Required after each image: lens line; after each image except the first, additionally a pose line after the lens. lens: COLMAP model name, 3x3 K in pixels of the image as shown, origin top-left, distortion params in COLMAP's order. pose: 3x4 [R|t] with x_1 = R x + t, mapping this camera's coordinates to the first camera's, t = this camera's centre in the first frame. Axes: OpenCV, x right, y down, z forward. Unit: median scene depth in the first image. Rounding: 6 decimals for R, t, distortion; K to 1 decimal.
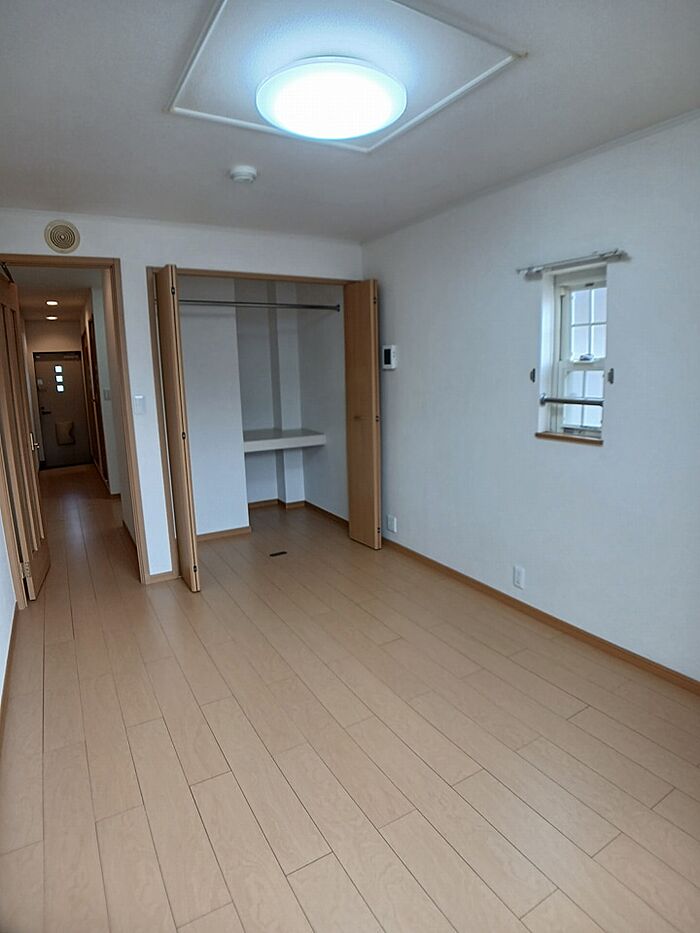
lens RADIAL K [[513.7, 0, 348.6], [0, 513.7, 464.9], [0, 0, 1]] dist [-0.104198, 0.024504]
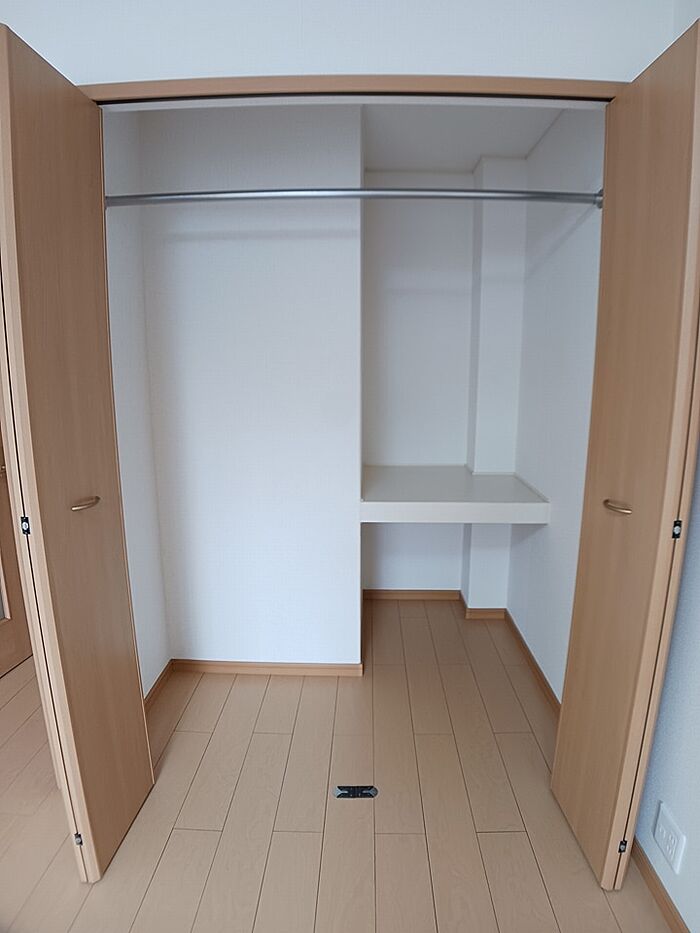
lens RADIAL K [[513.7, 0, 348.6], [0, 513.7, 464.9], [0, 0, 1]] dist [-0.104198, 0.024504]
pose [[0.849311, 0.127358, -0.512300, 0.028162], [-0.112864, 0.991830, 0.059458, -0.098228], [0.515687, 0.007322, 0.856746, 0.522975]]
